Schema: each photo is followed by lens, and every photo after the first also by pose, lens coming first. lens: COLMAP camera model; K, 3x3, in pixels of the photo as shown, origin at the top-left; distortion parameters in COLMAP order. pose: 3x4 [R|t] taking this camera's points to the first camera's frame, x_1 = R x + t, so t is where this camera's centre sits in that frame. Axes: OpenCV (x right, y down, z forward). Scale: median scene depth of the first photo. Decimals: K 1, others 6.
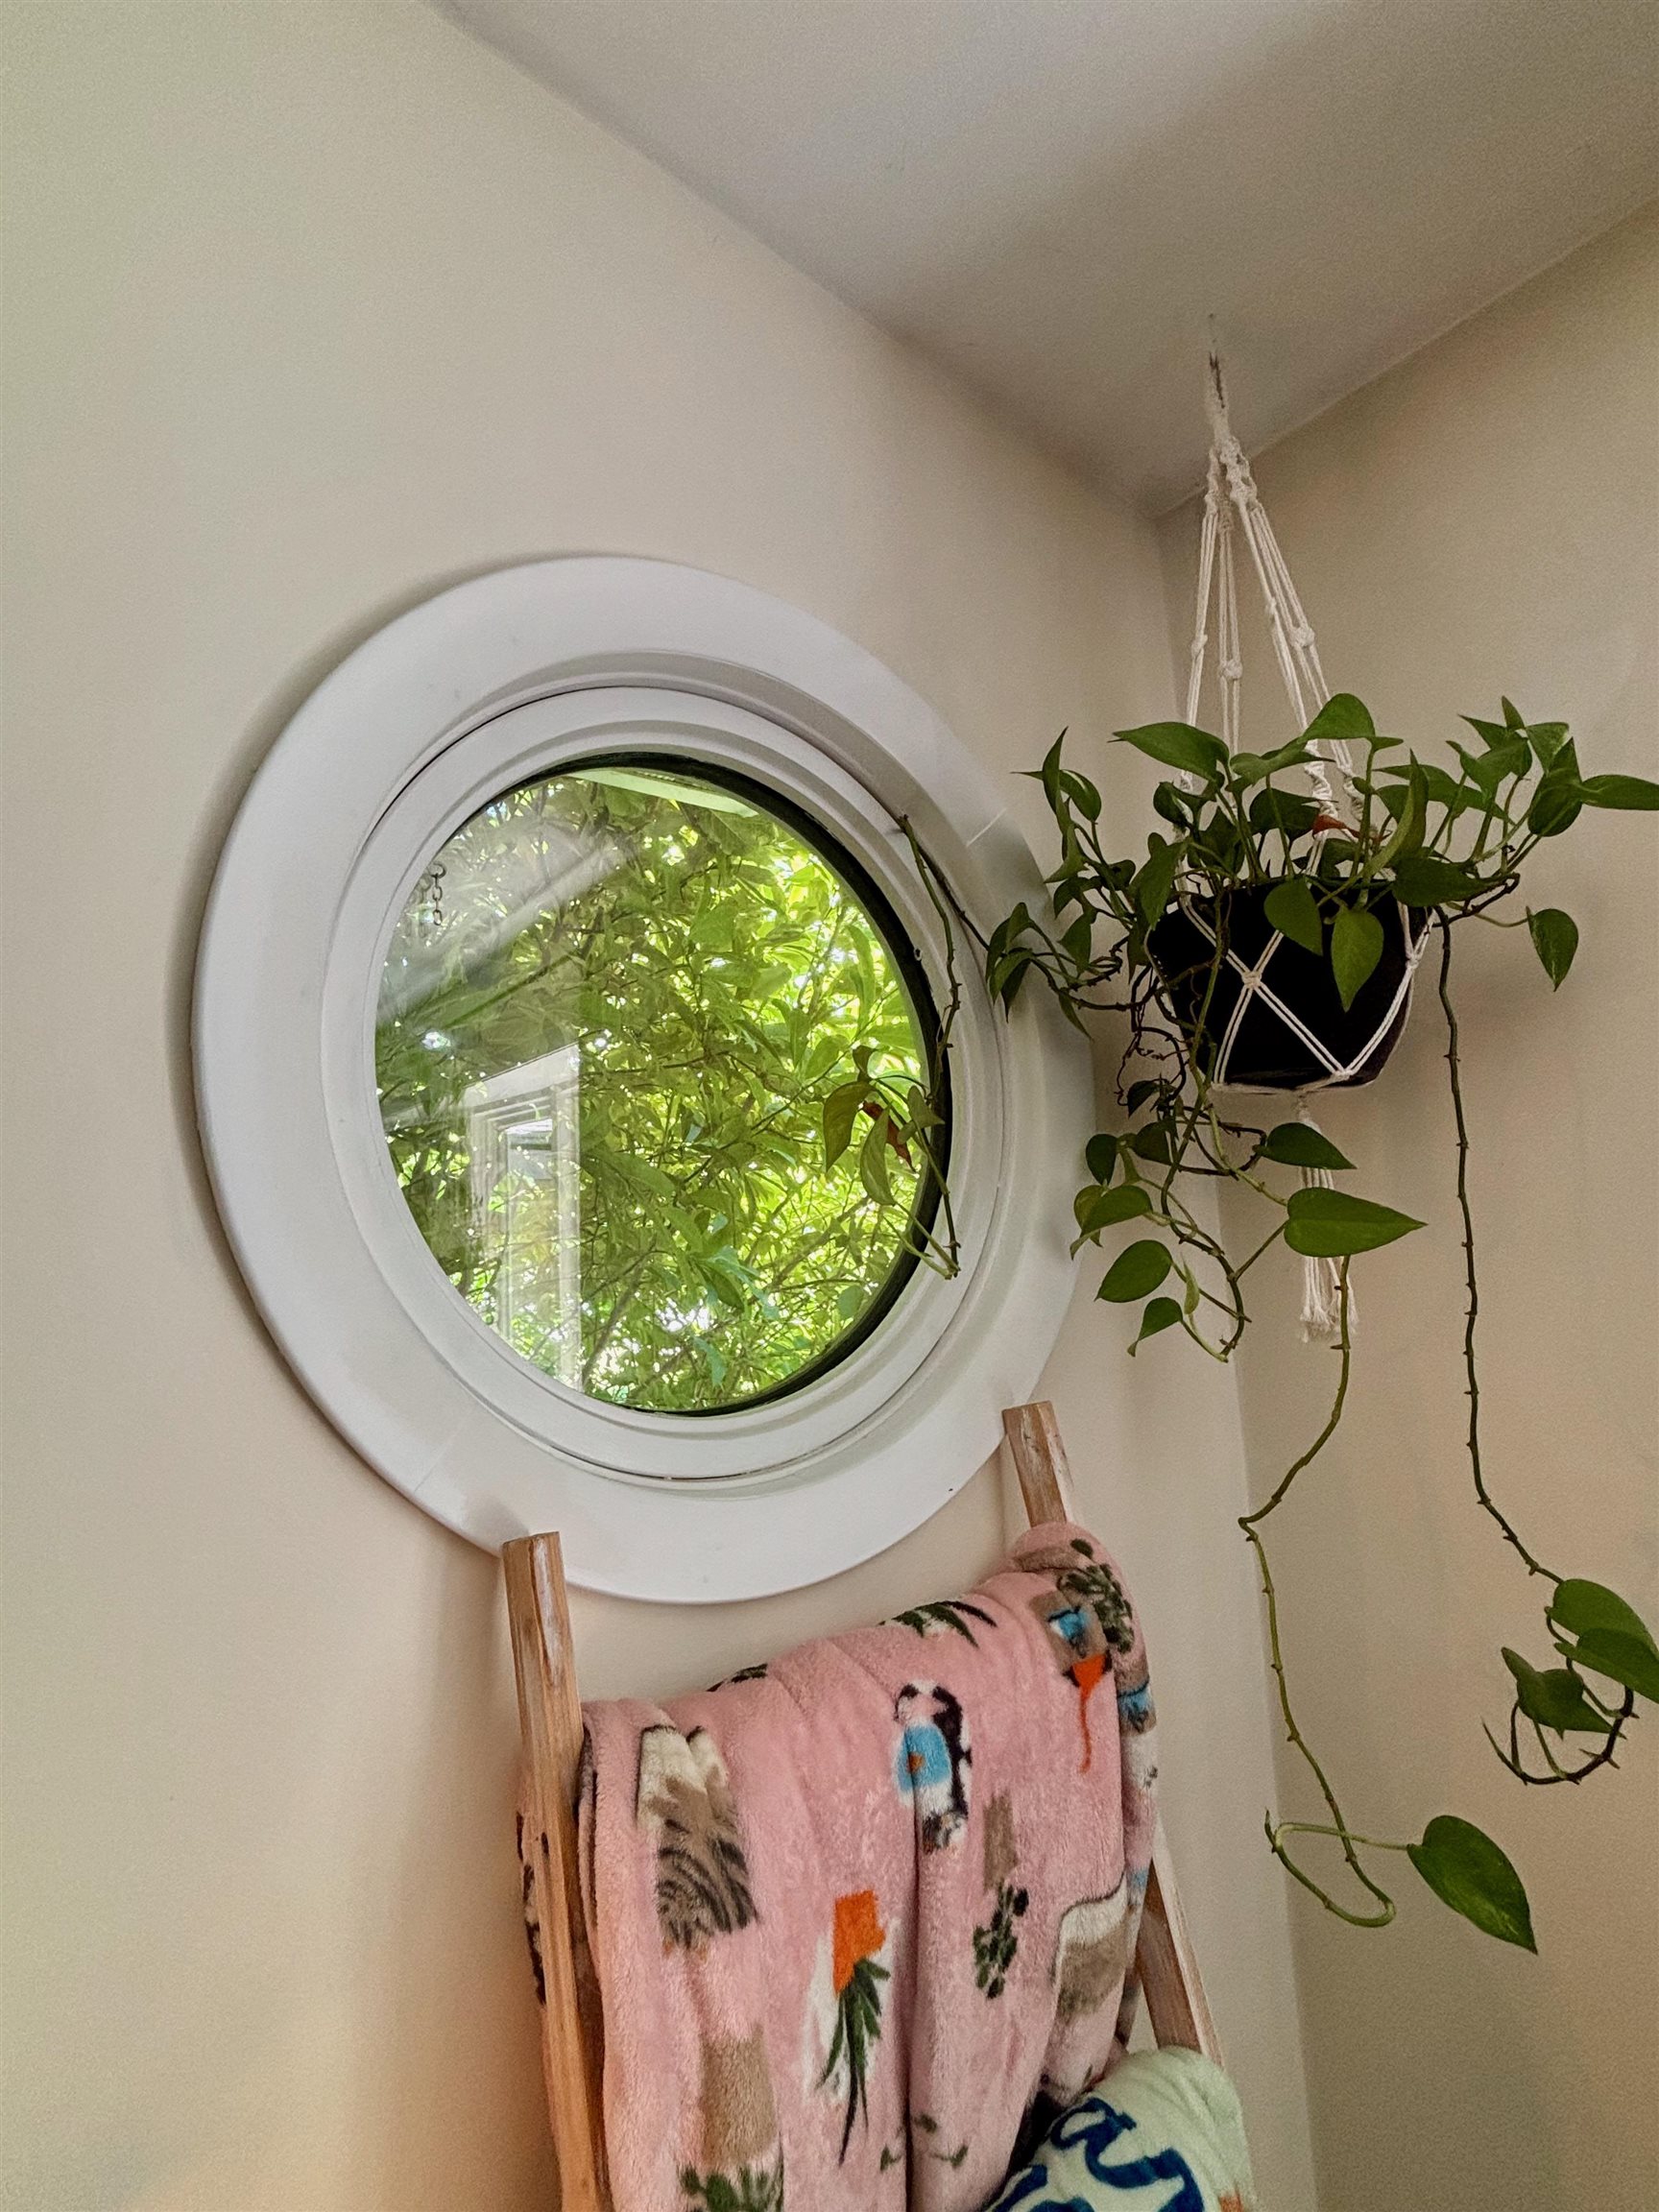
lens RADIAL K [[959.8, 0, 839.1], [0, 959.8, 1103.3], [0, 0, 1]] dist [-0.013077, 0.000540]
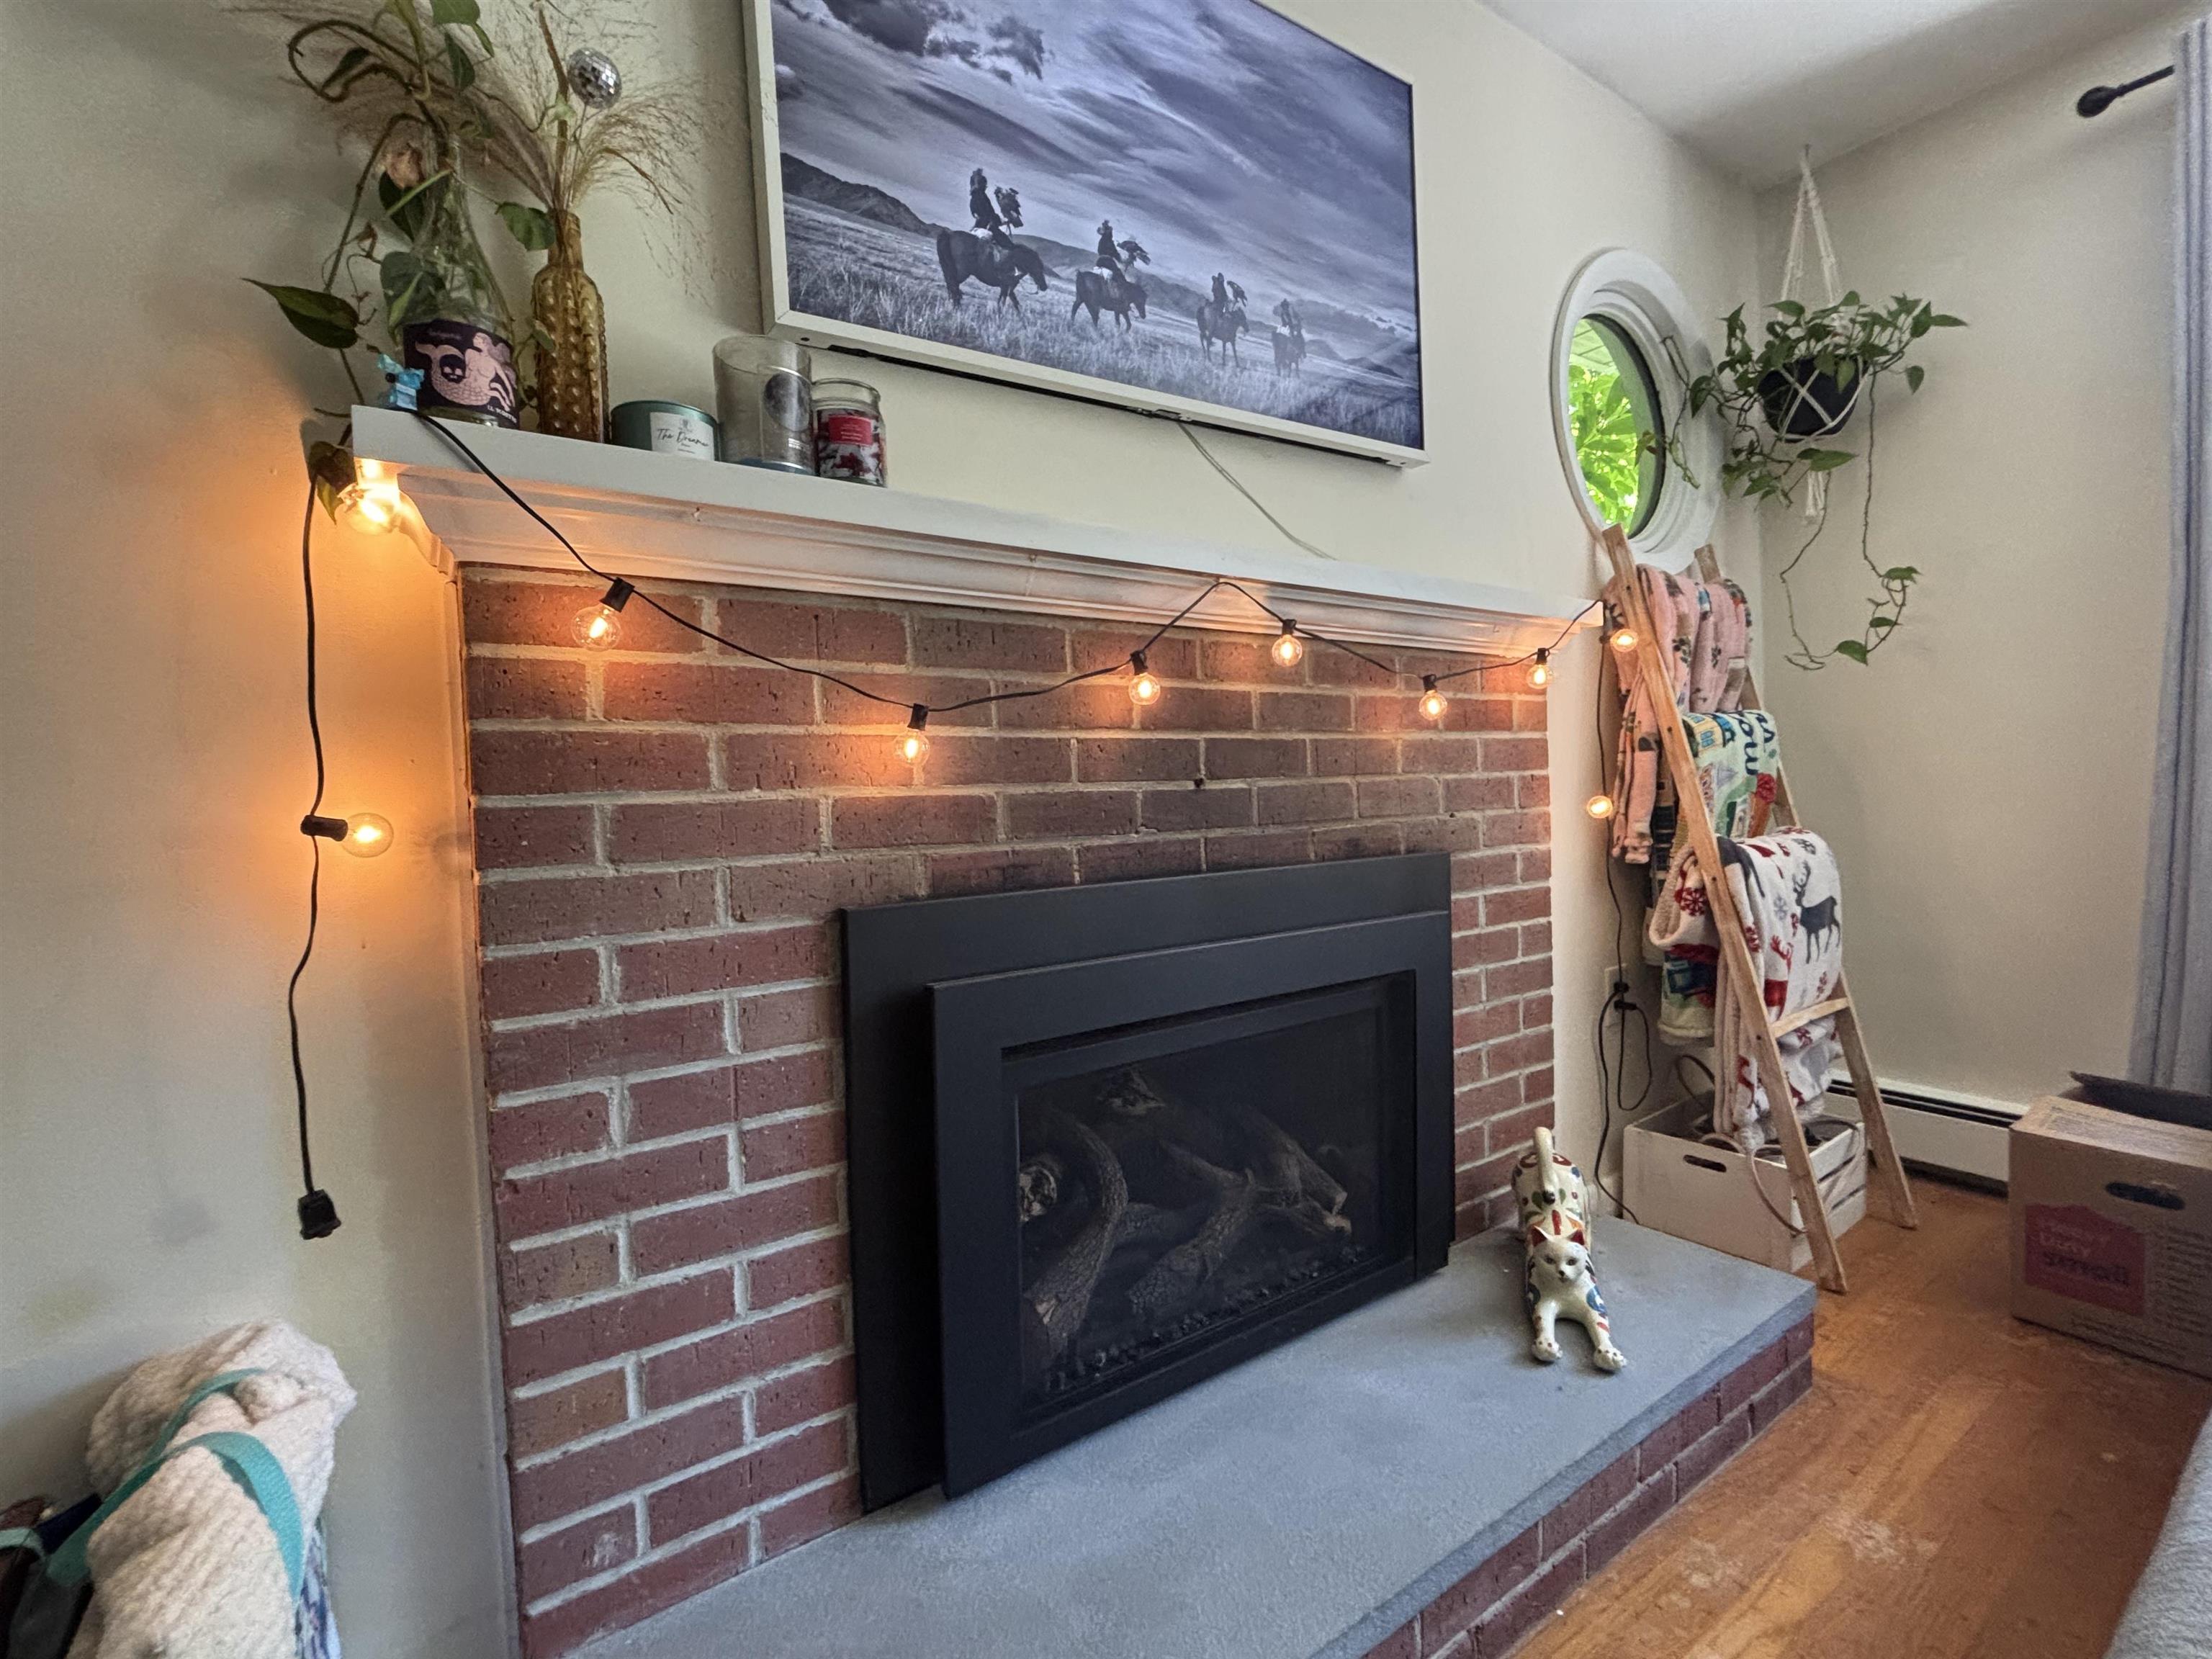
lens RADIAL K [[959.8, 0, 1093.6], [0, 959.8, 834.8], [0, 0, 1]] dist [-0.013077, 0.000540]
pose [[0.995580, 0.017013, -0.092359, -1.448696], [-0.002093, 0.987228, 0.159299, 0.755298], [0.093889, -0.158402, 0.982901, -2.295050]]
